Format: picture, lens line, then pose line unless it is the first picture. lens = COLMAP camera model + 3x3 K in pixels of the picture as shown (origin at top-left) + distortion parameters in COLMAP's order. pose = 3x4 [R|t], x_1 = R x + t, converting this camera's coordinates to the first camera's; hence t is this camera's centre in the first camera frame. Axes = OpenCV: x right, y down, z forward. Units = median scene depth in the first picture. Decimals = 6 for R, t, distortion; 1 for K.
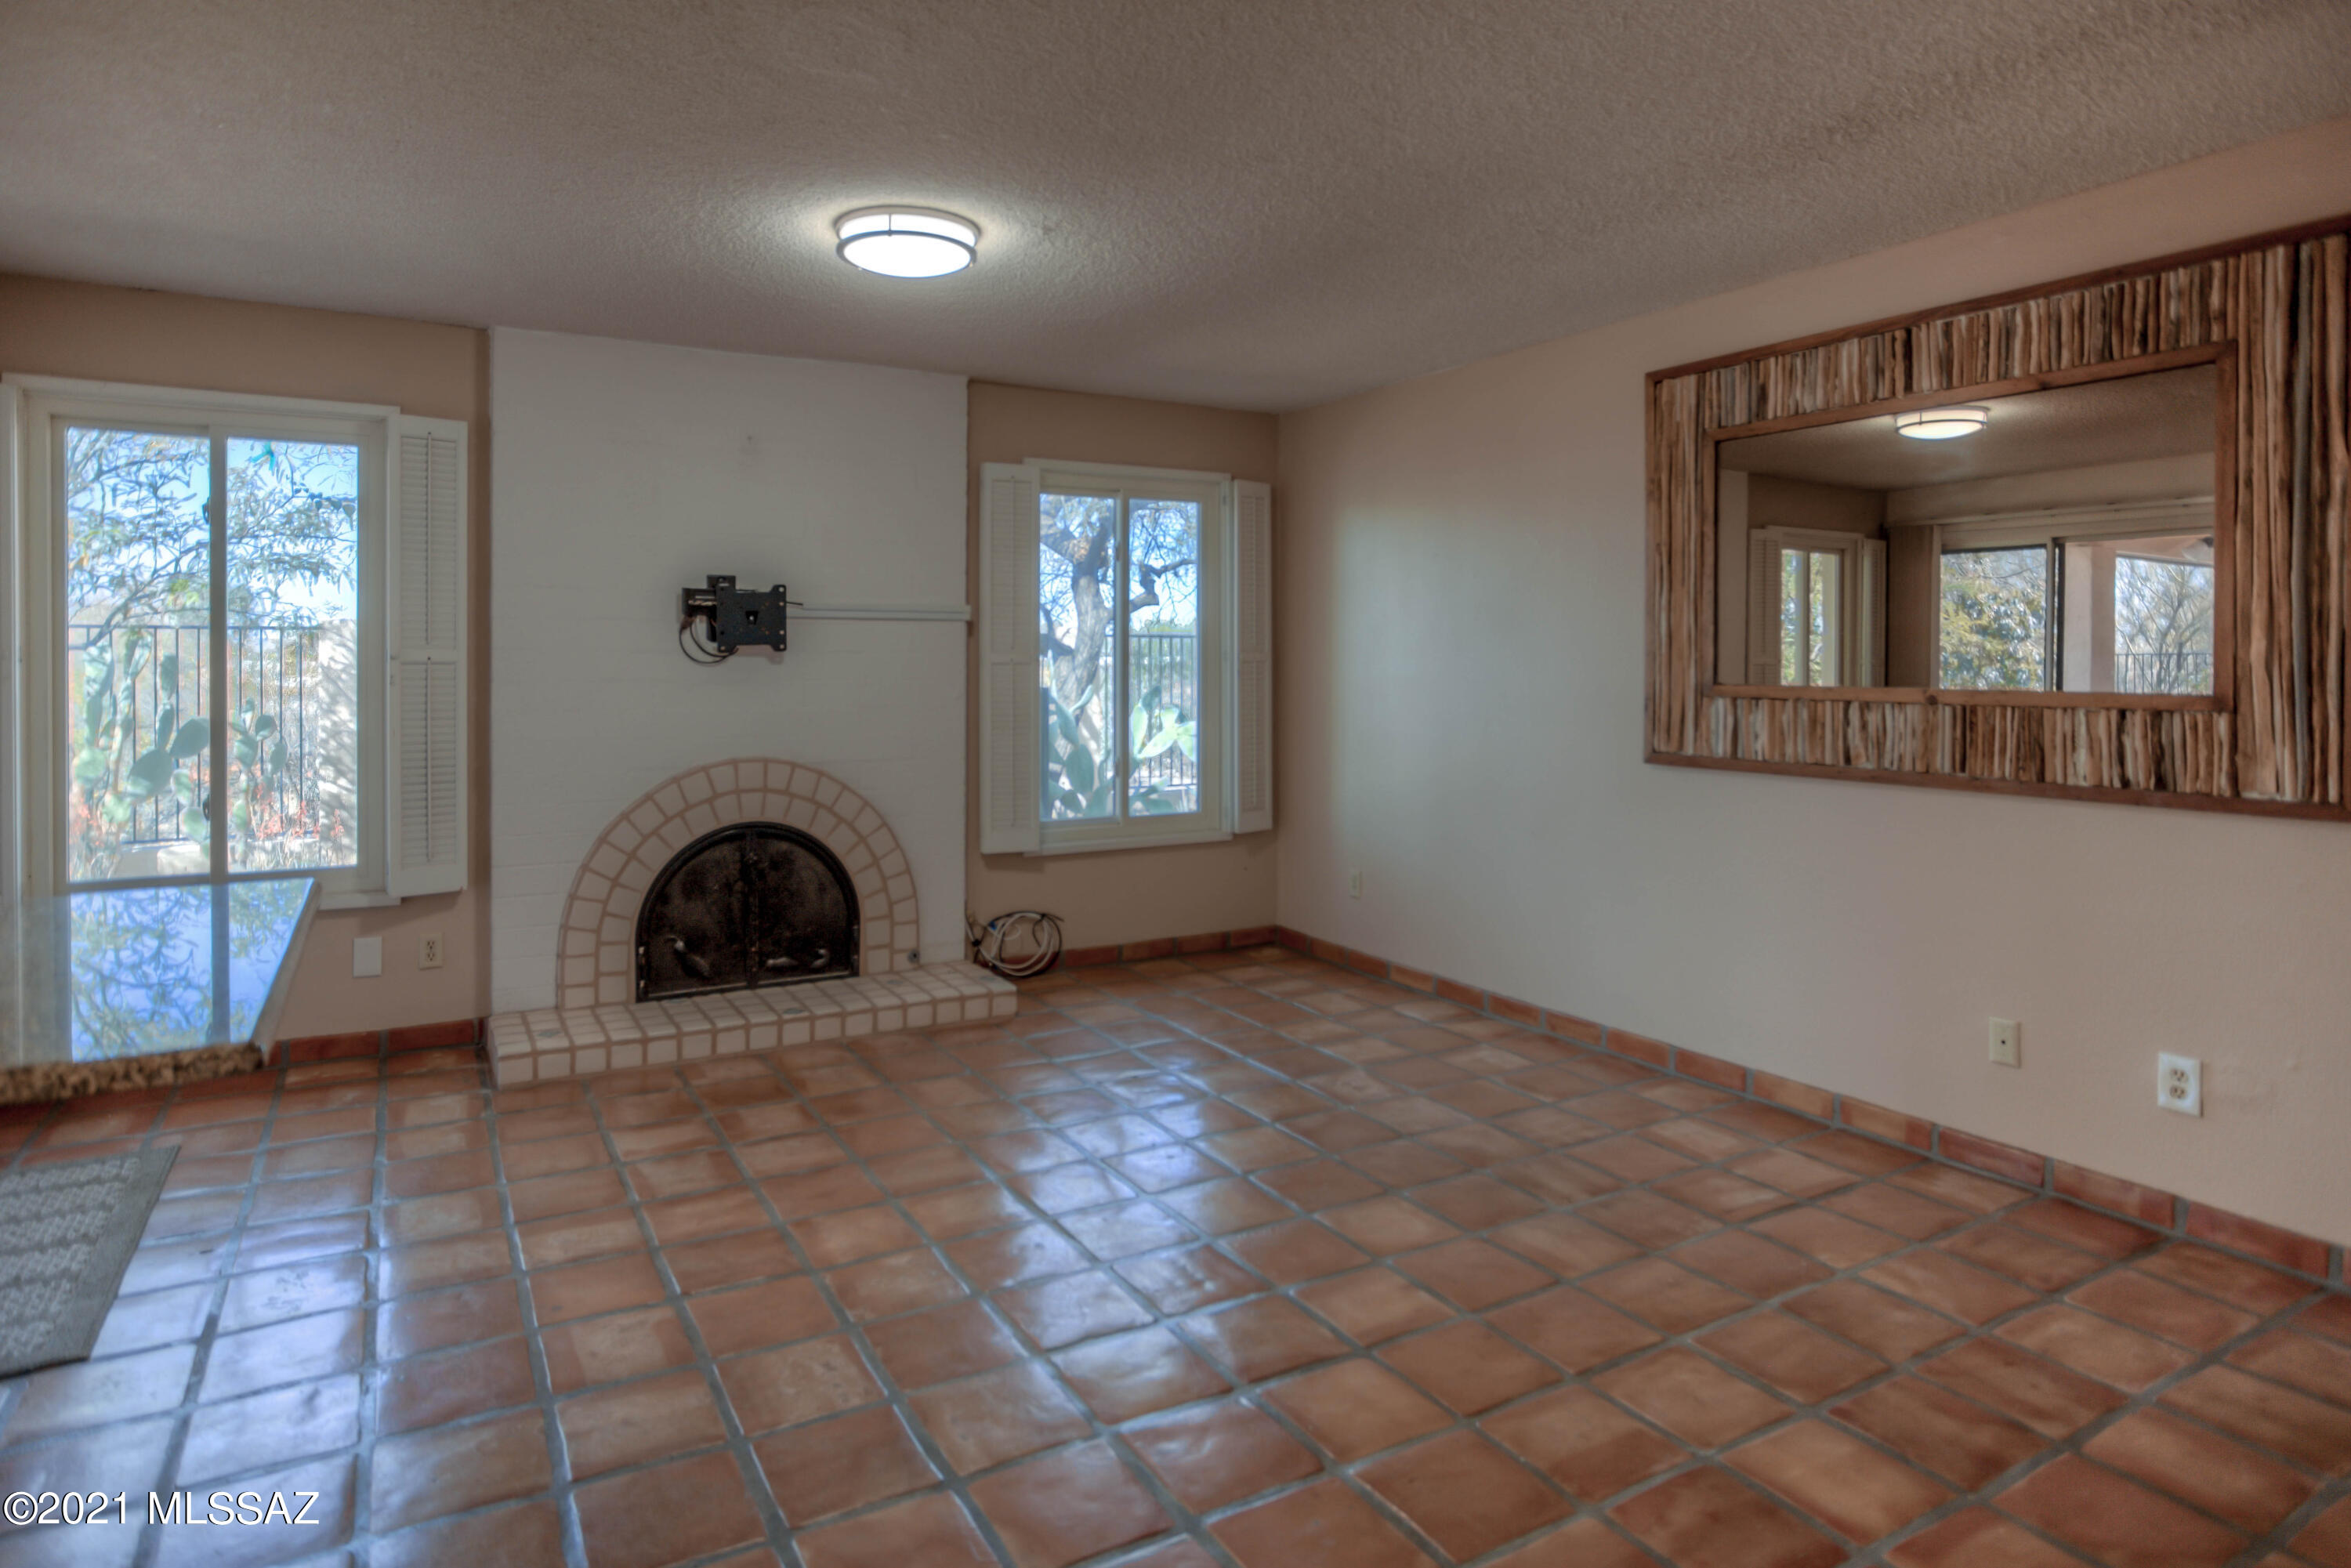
lens RADIAL K [[1318.0, 0, 1071.7], [0, 1318.0, 636.4], [0, 0, 1]] dist [-0.018758, 0.001945]
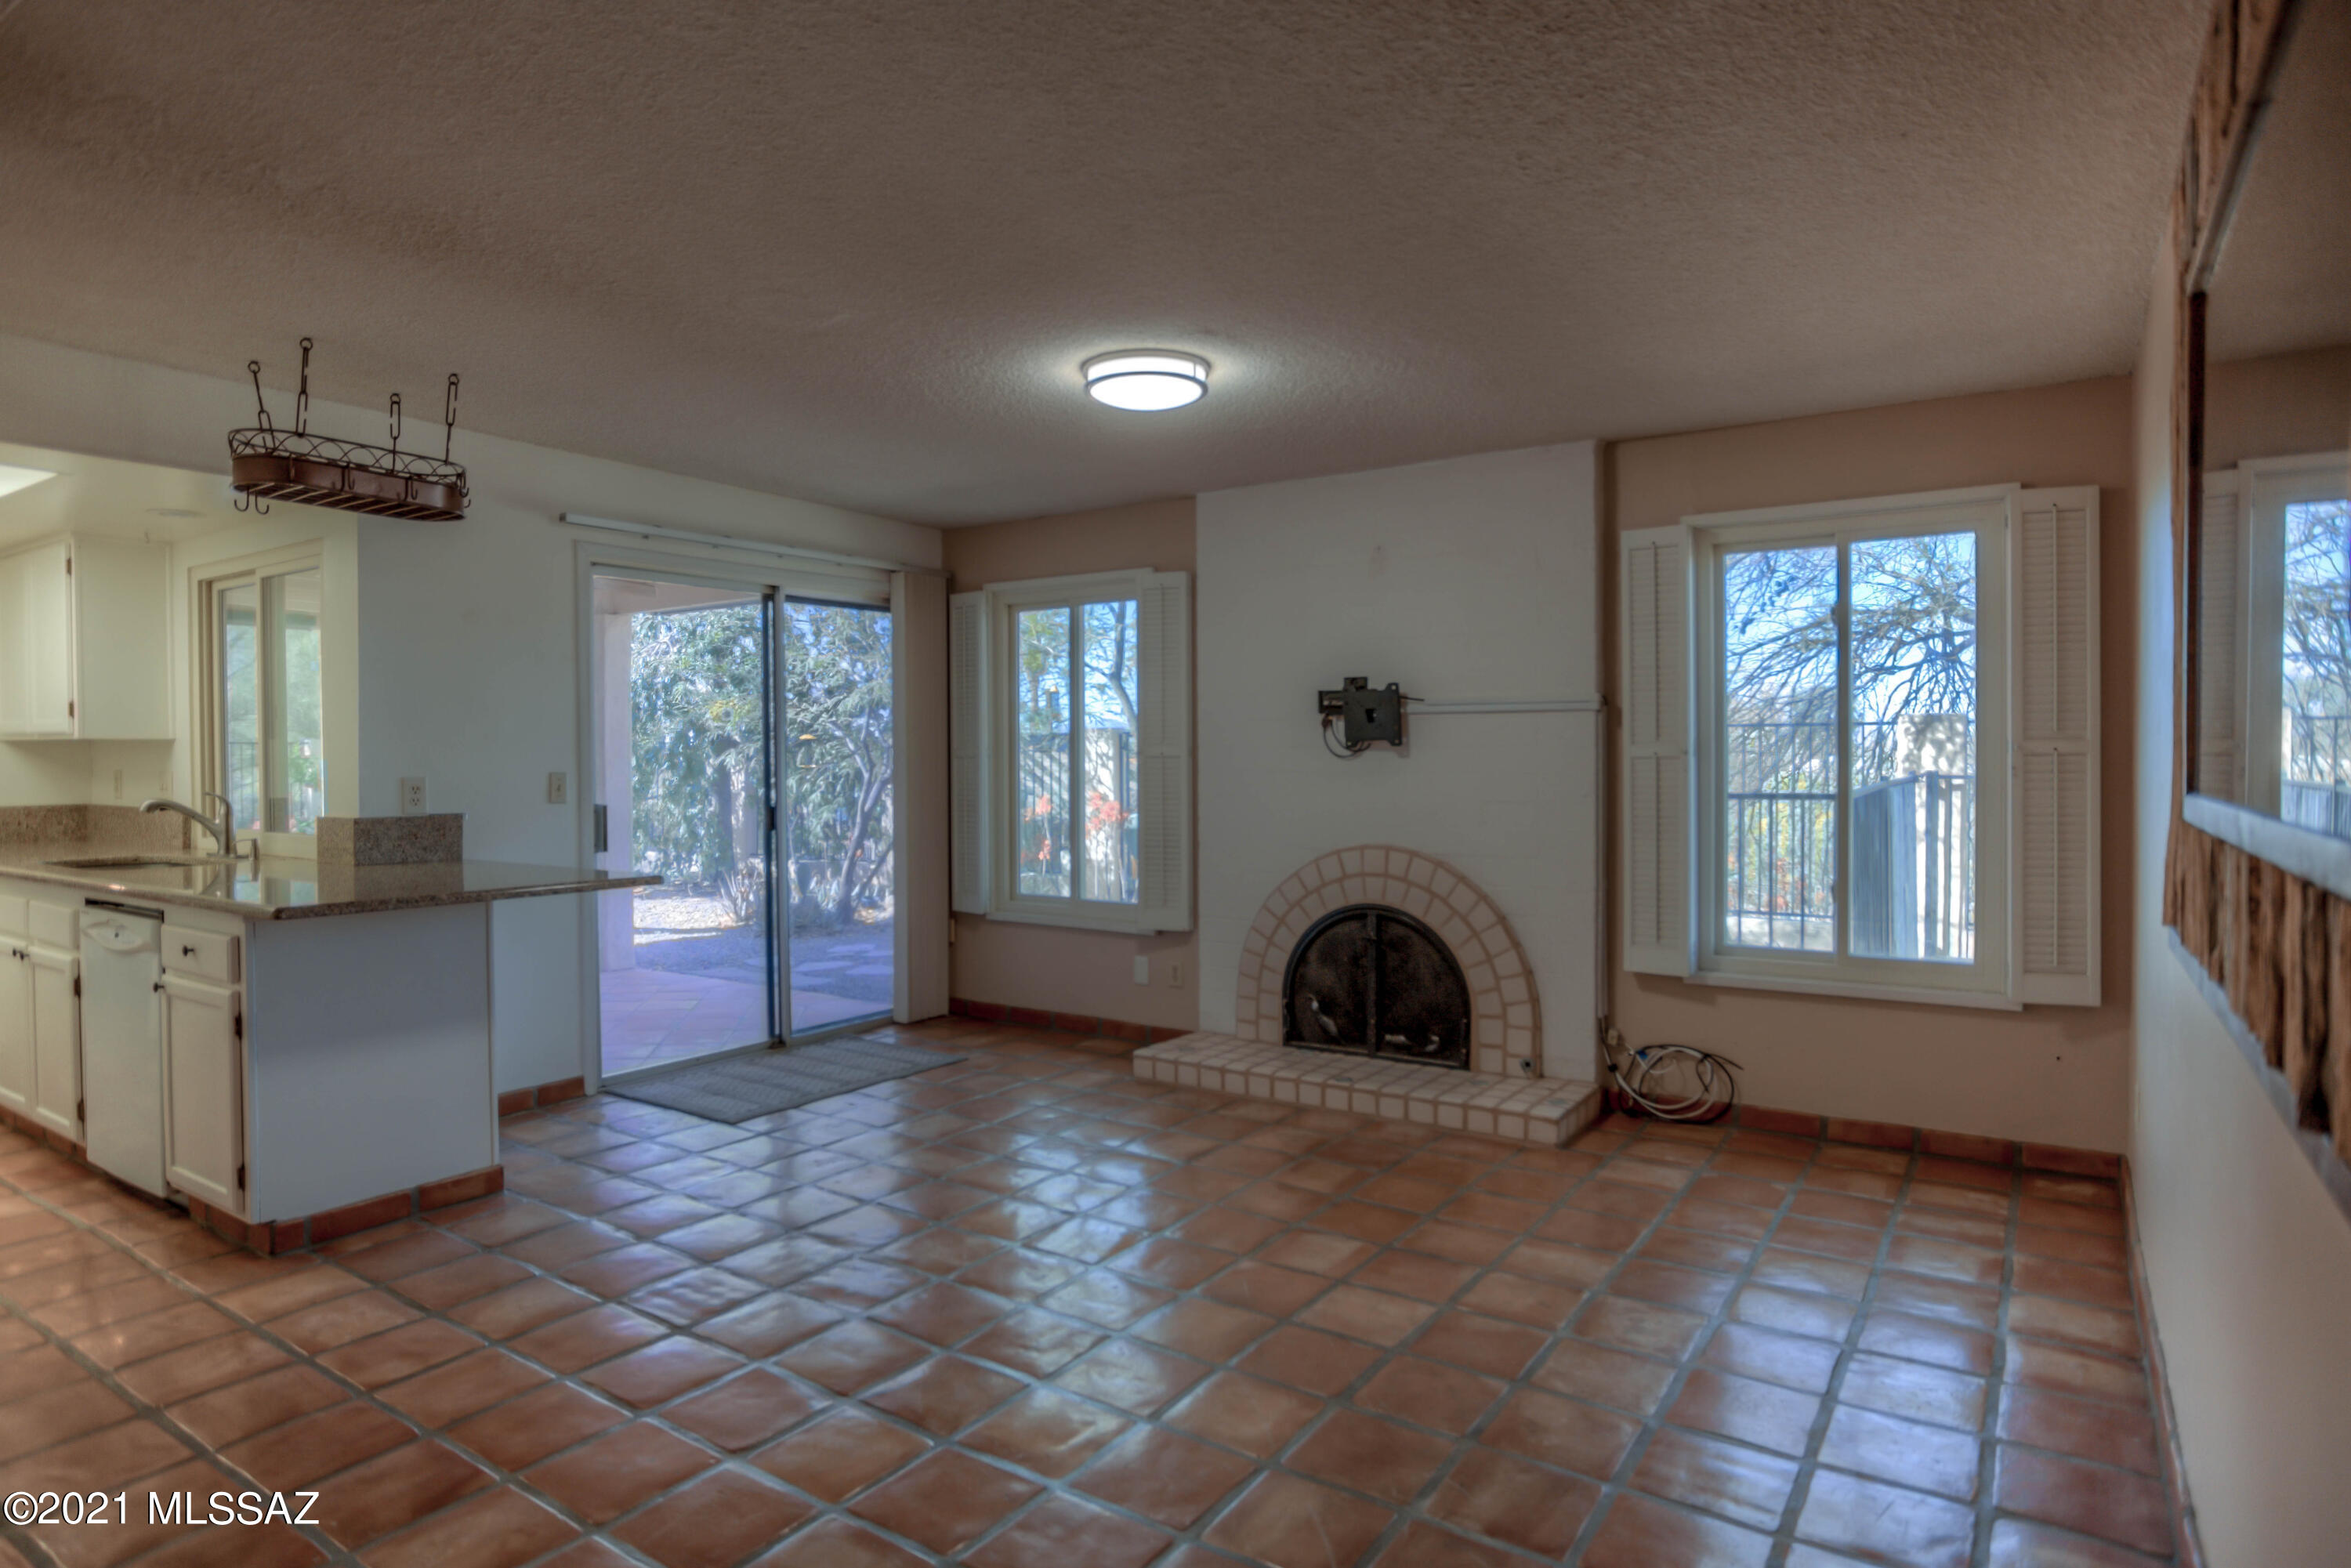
lens RADIAL K [[1274.8, 0, 1170.8], [0, 1274.8, 751.4], [0, 0, 1]] dist [-0.019090, 0.001068]
pose [[0.480561, -0.002800, -0.876957, 0.609888], [0.020325, 0.999762, 0.007947, 0.004303], [0.876726, -0.021643, 0.480504, 0.364093]]
